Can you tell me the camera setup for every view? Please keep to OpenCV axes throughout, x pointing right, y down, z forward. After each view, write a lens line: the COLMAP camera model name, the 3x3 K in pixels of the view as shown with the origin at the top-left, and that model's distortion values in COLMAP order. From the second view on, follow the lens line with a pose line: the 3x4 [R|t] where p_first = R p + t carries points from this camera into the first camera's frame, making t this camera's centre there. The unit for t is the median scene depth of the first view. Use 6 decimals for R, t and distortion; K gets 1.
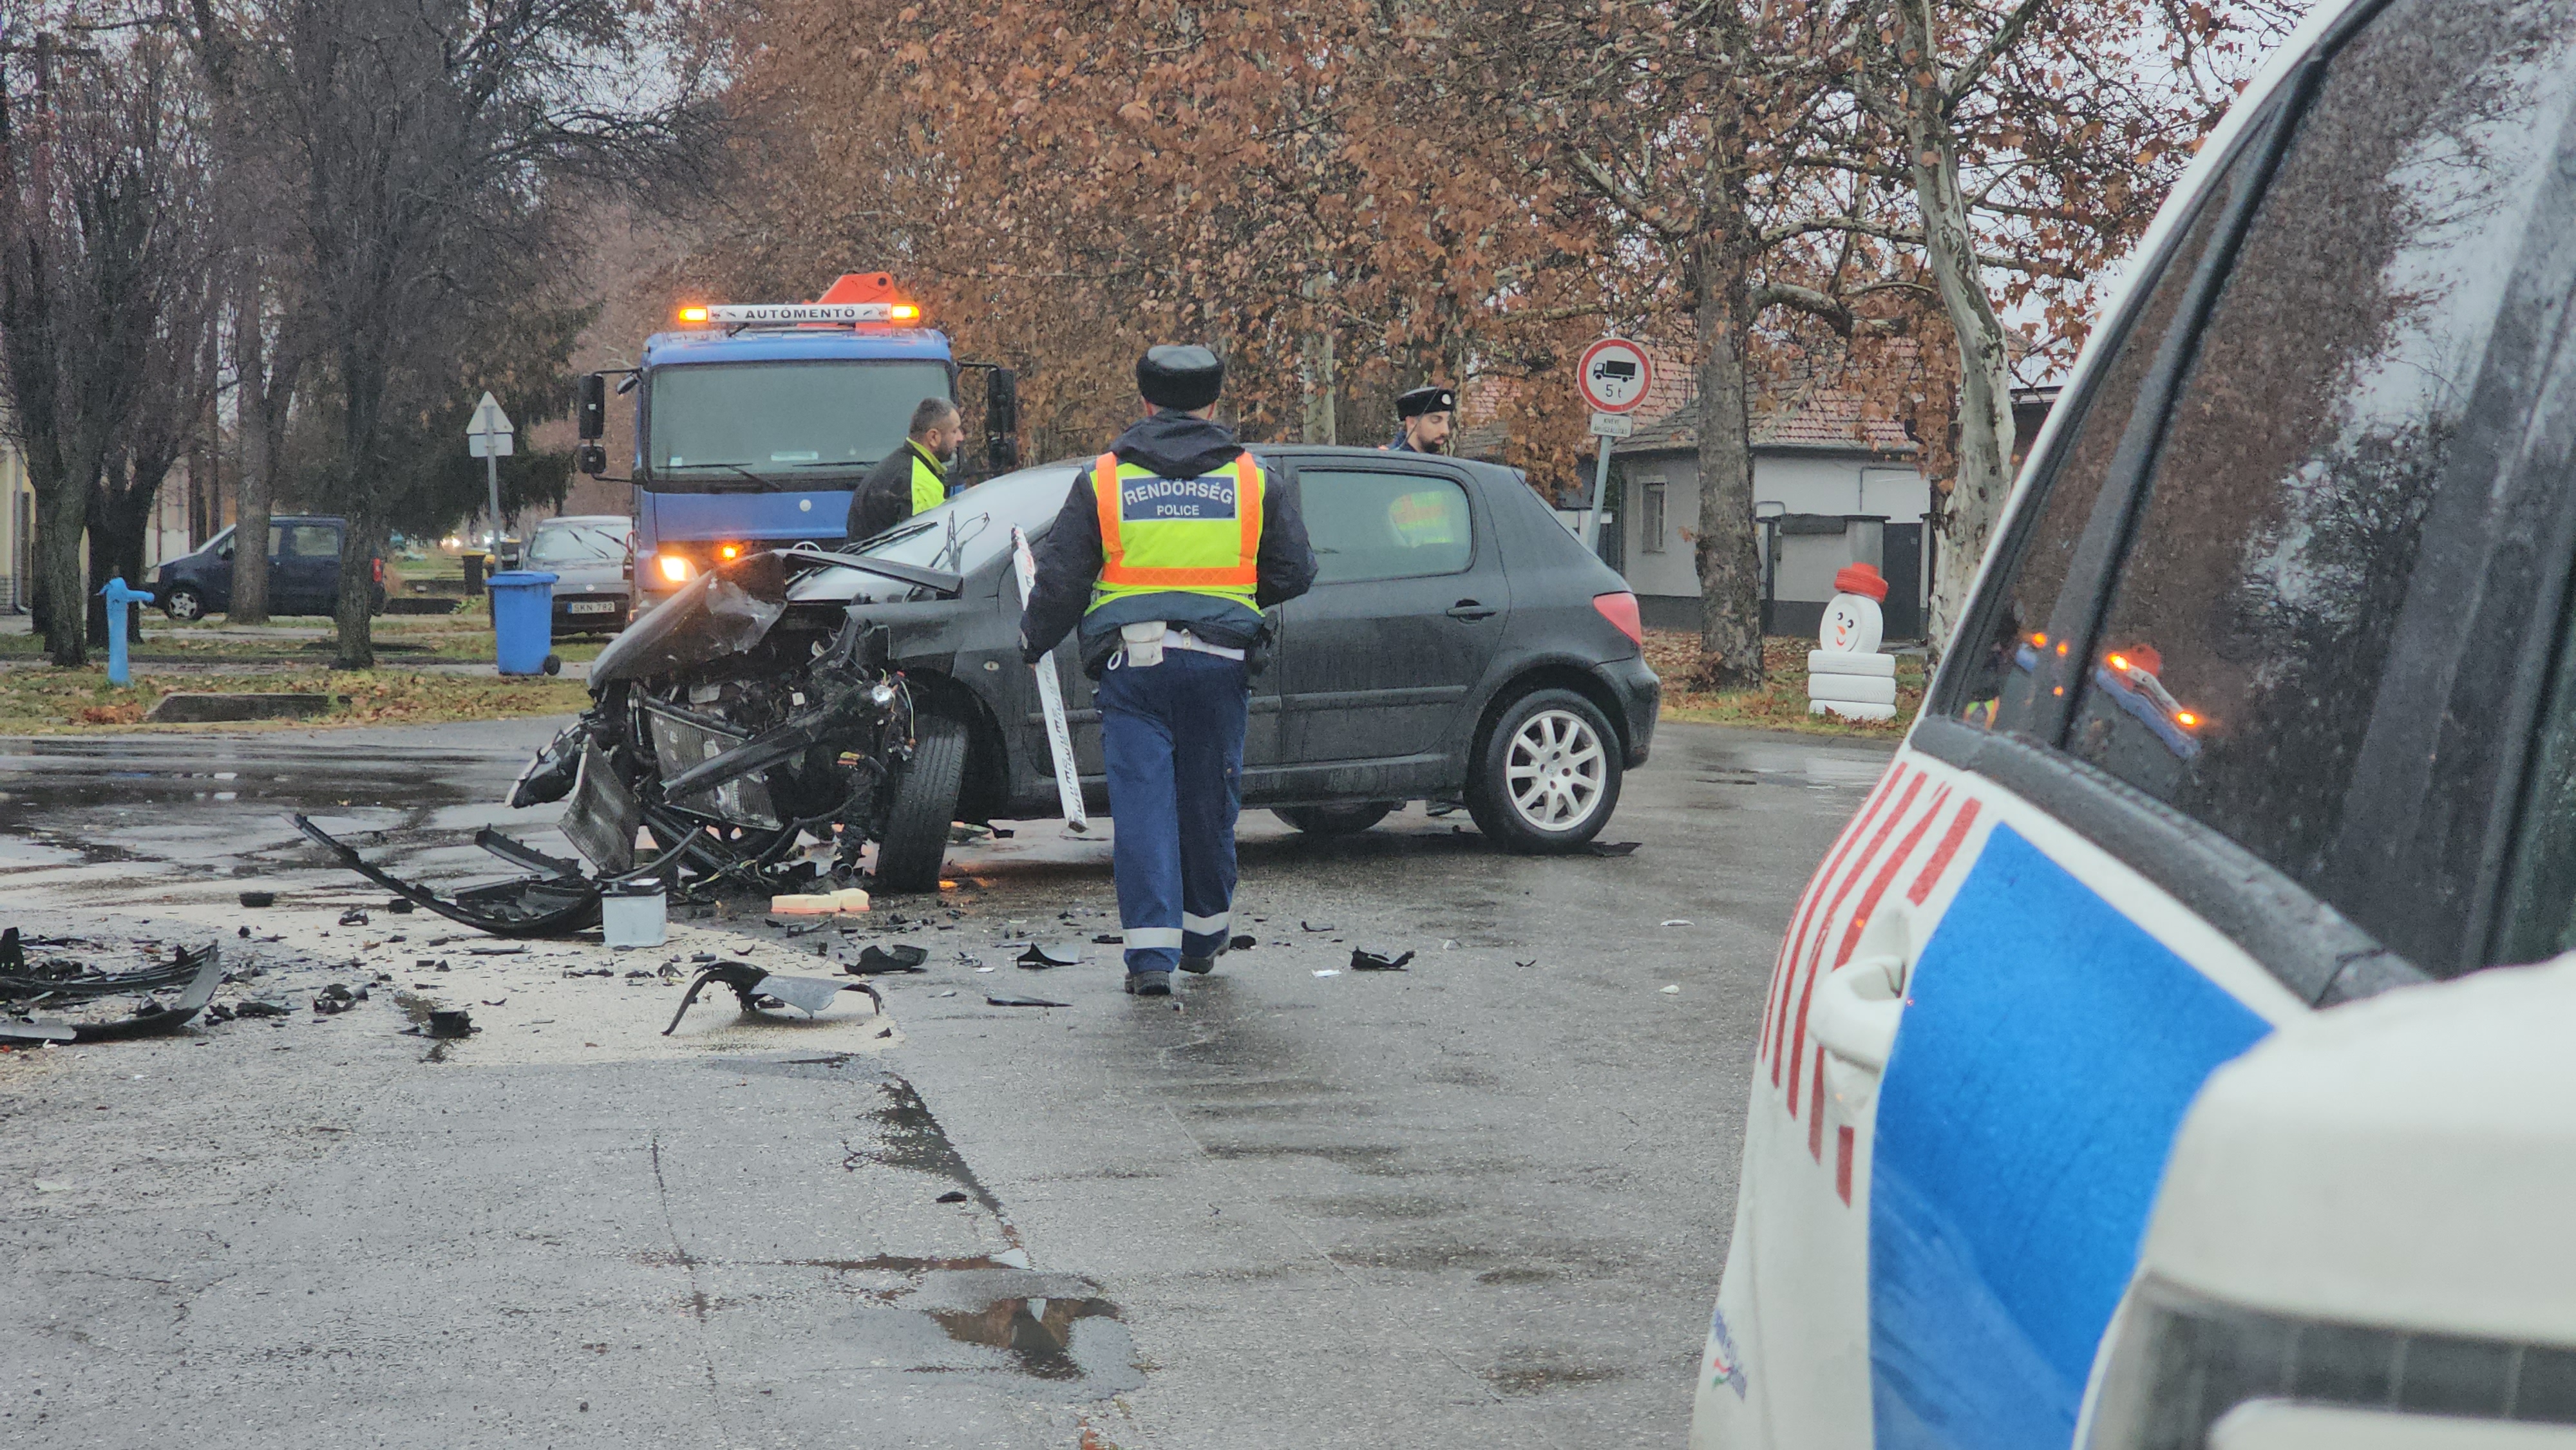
lens RADIAL K [[4732.3, 0, 1288.0], [0, 4732.3, 725.0], [0, 0, 1]] dist [-0.365641, 3.154077]
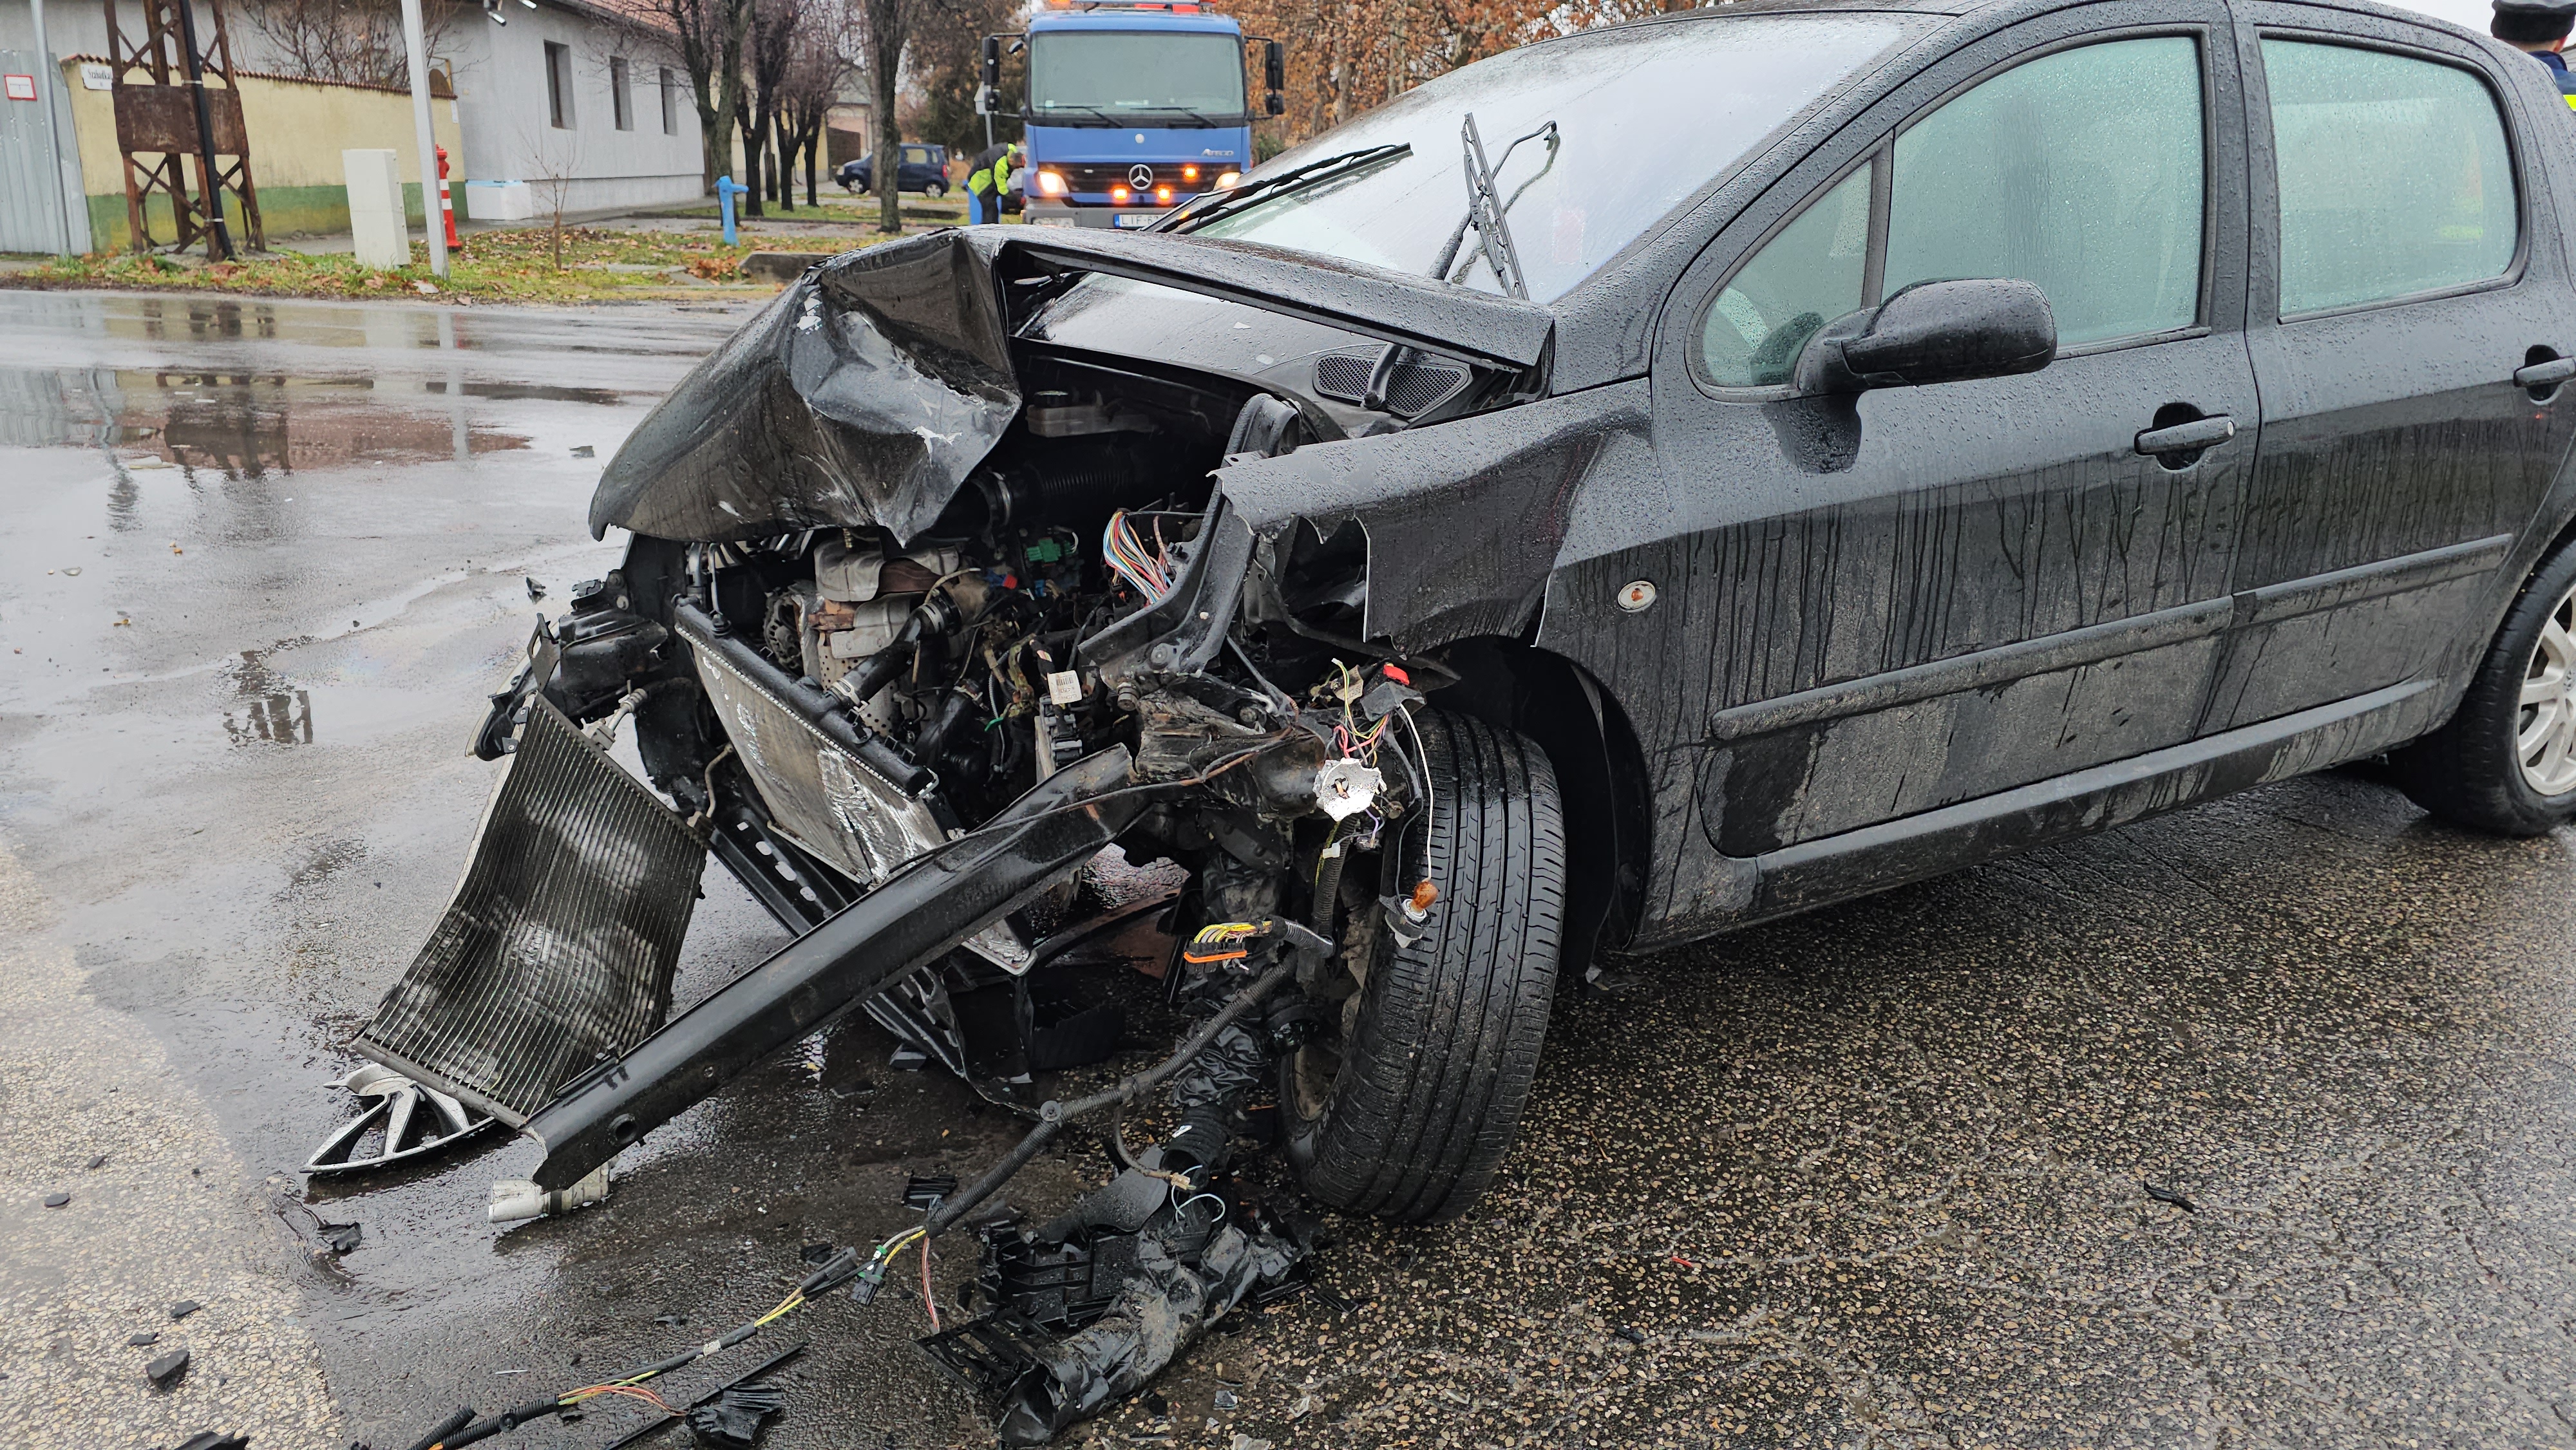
lens RADIAL K [[1638.5, 0, 1309.7], [0, 1638.5, 694.0], [0, 0, 1]] dist [0.083823, -0.114505]
pose [[0.999767, 0.021429, -0.002709, -0.079799], [-0.019920, 0.963230, 0.267940, -0.034206], [0.008351, -0.267824, 0.963432, 0.822205]]
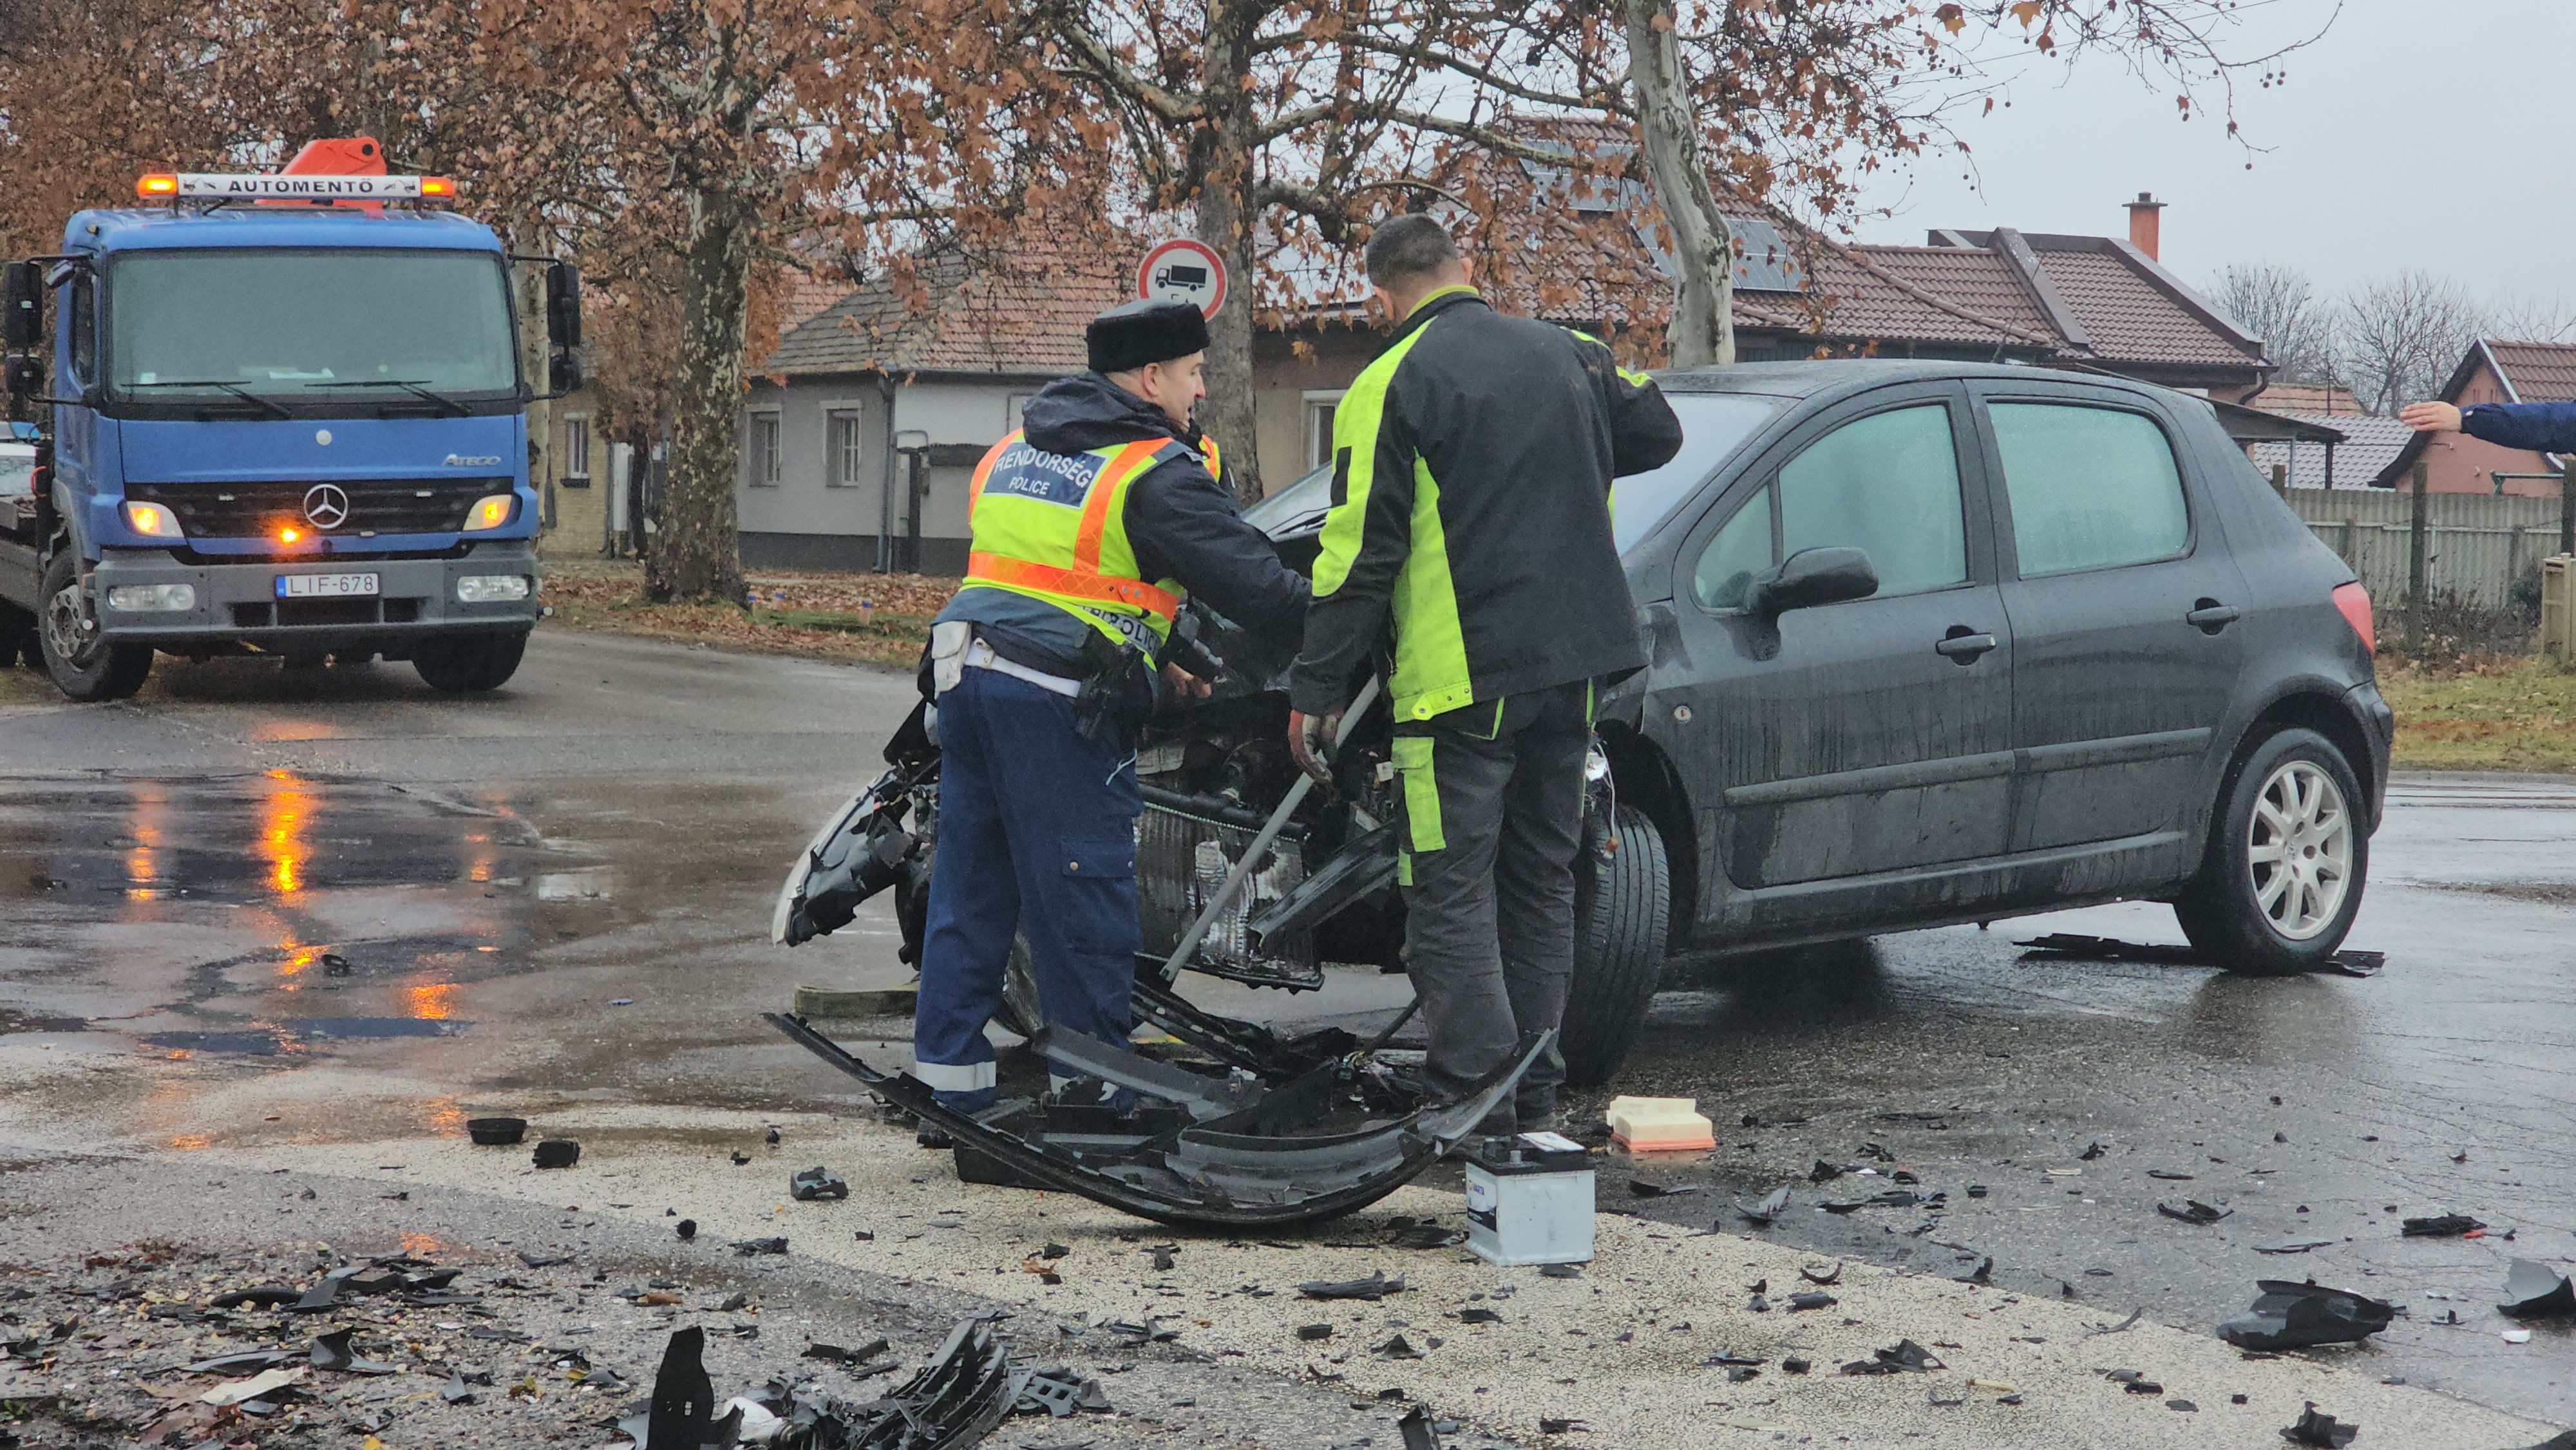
lens RADIAL K [[4732.3, 0, 1288.0], [0, 4732.3, 725.0], [0, 0, 1]] dist [-0.365641, 3.154077]
pose [[0.969174, -0.010316, 0.246161, -0.245001], [0.006493, 0.999845, 0.016339, -0.019825], [-0.246291, -0.014237, 0.969091, 0.388937]]
